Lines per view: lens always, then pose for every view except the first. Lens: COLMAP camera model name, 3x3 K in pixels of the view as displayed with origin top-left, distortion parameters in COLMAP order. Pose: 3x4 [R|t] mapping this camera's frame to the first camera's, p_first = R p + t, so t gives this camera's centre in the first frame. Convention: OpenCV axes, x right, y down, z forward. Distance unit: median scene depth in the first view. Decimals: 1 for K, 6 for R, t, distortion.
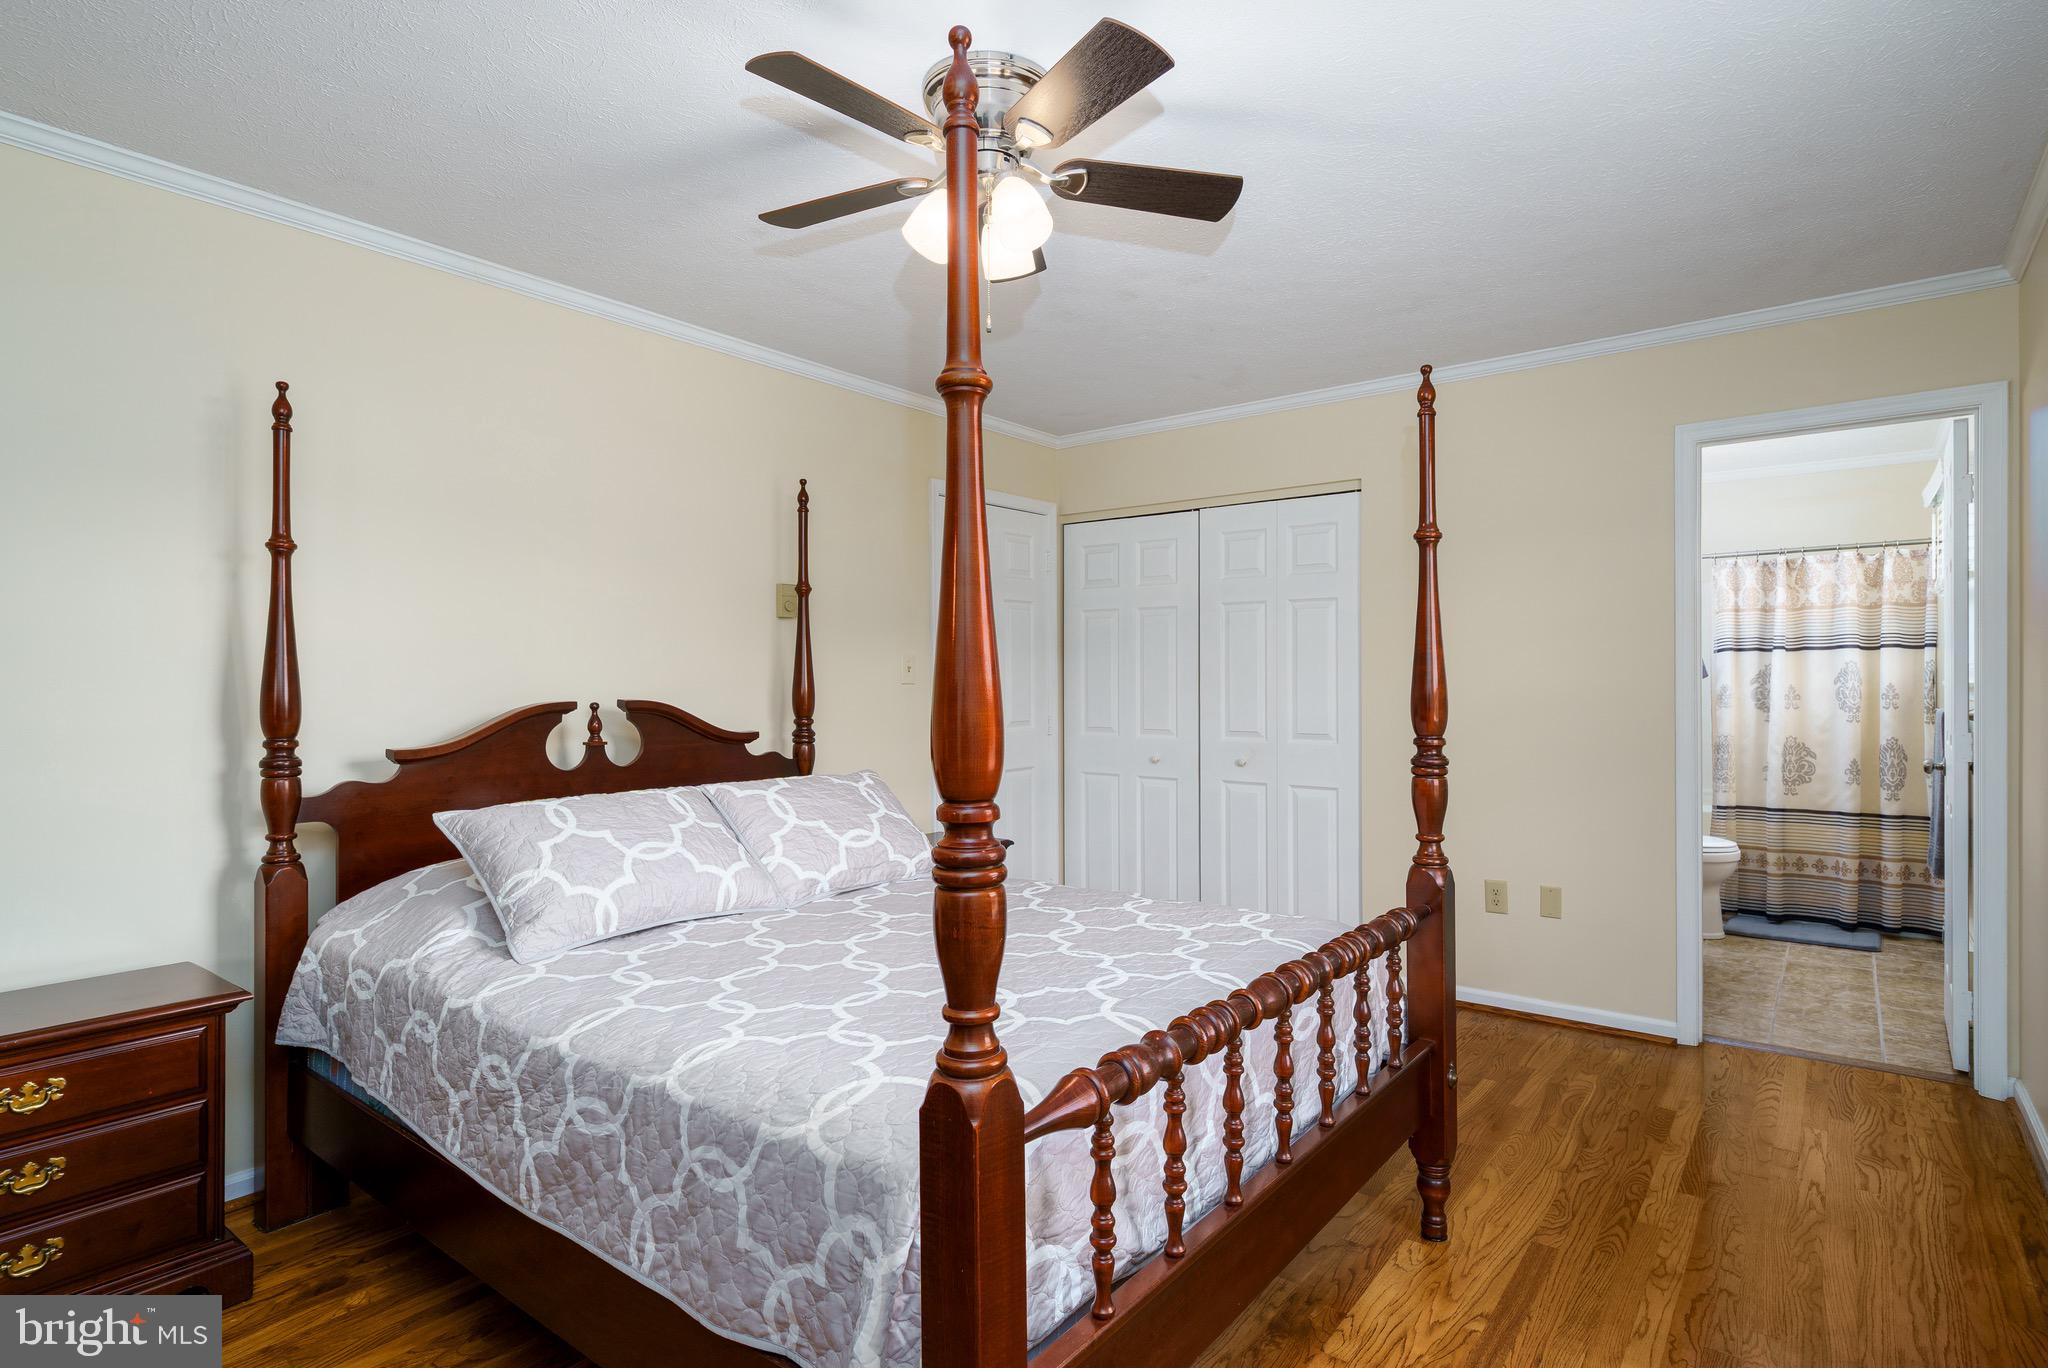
lens RADIAL K [[1035.5, 0, 1024.3], [0, 1035.5, 678.8], [0, 0, 1]] dist [-0.001257, -0.000149]
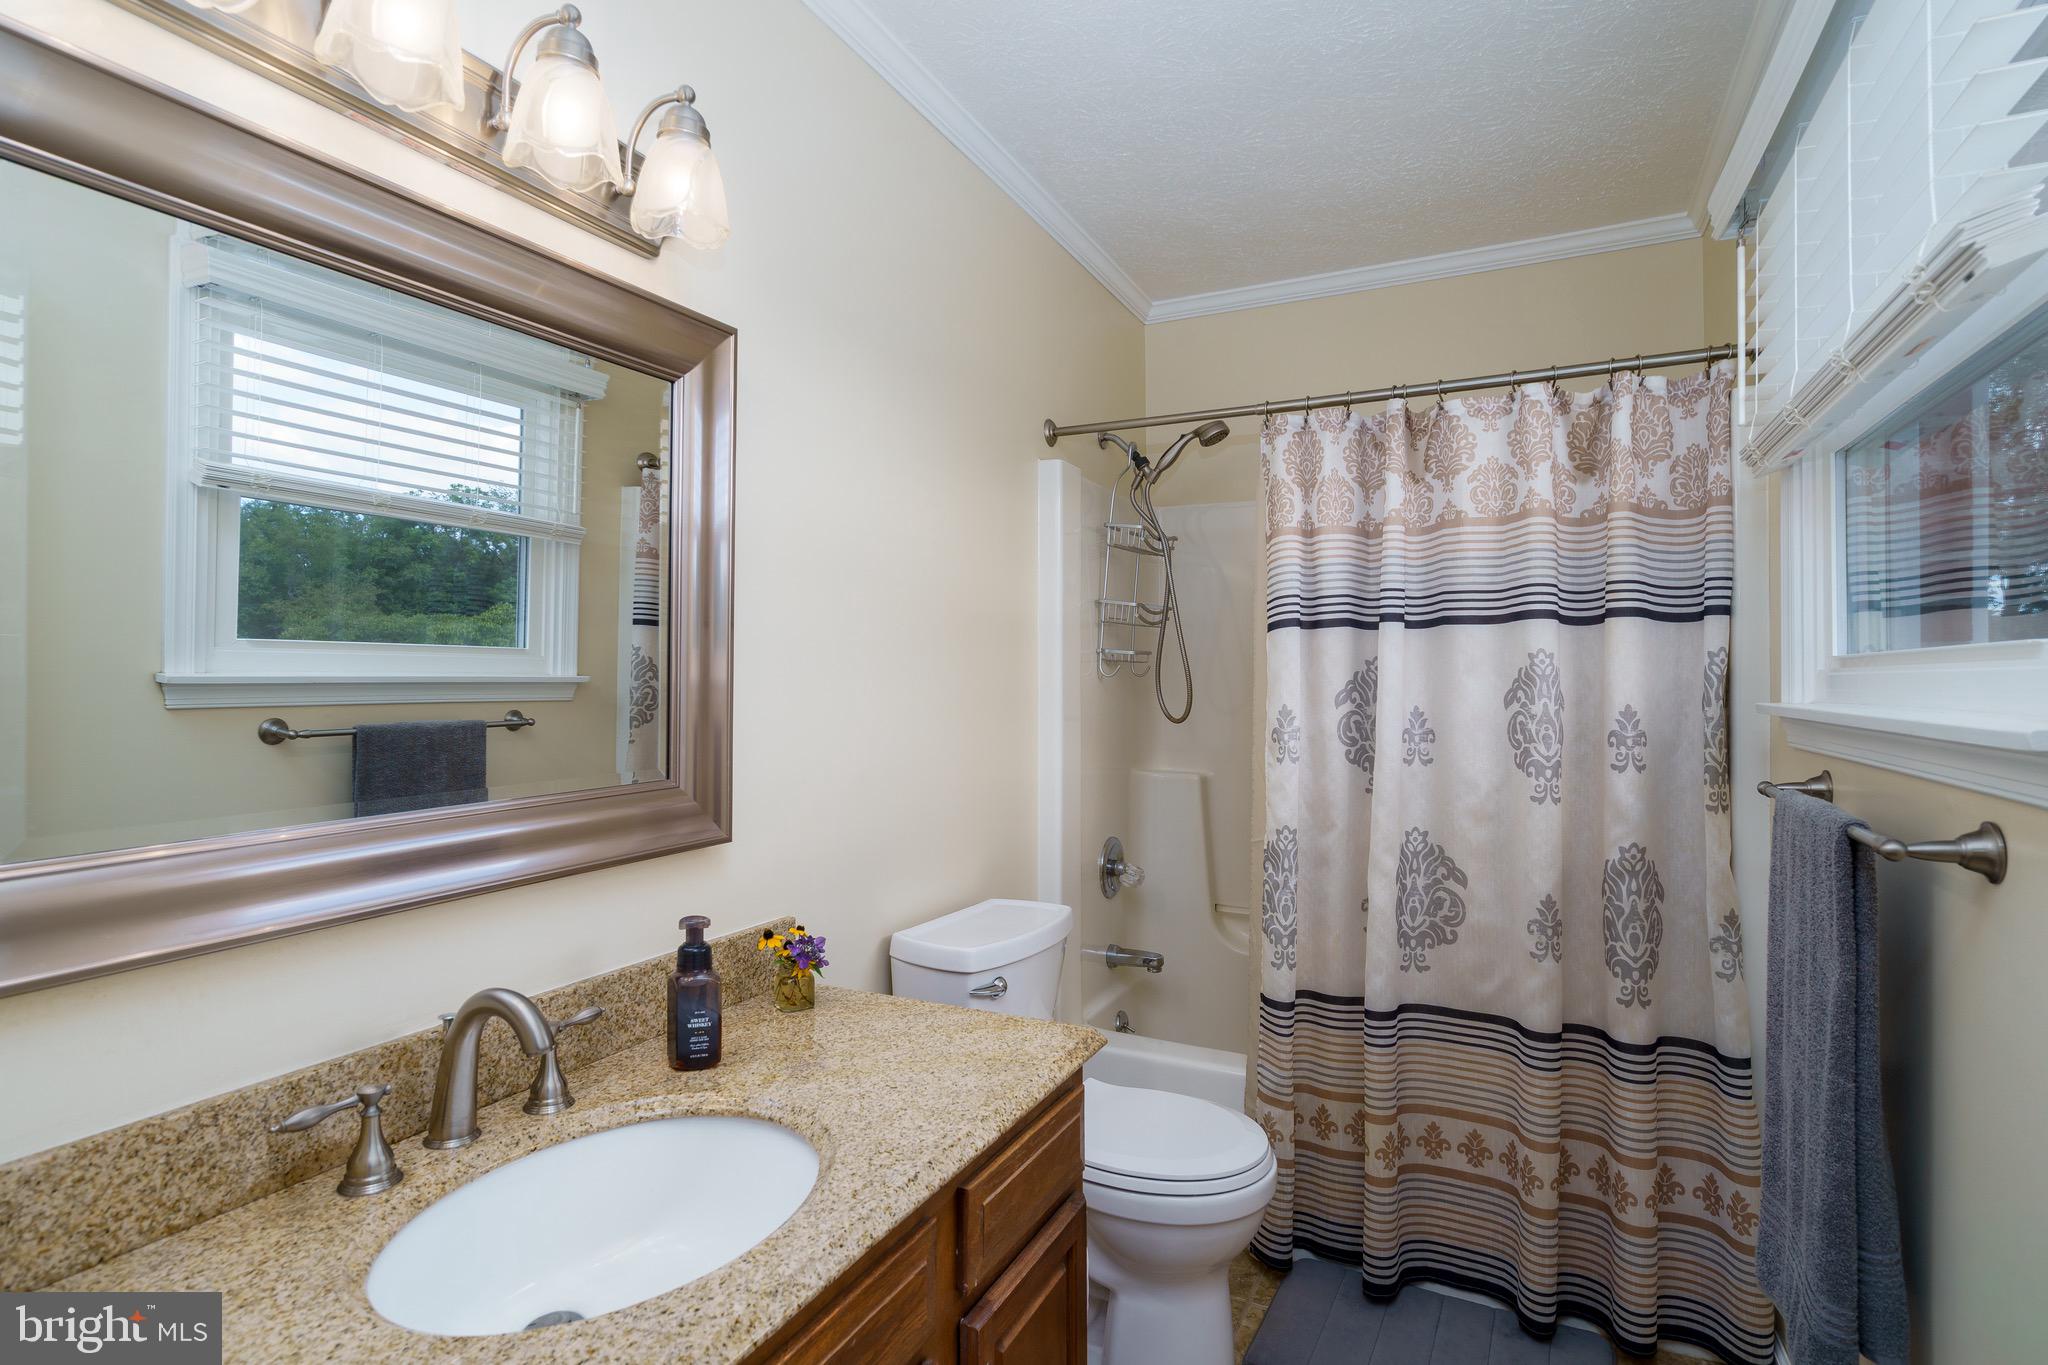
lens RADIAL K [[1035.5, 0, 1023.6], [0, 1035.5, 677.3], [0, 0, 1]] dist [-0.001257, -0.000149]
pose [[0.976541, -0.012391, 0.214974, 0.502344], [0.008786, 0.999804, 0.017719, -0.015313], [-0.215152, -0.015415, 0.976459, 0.633473]]
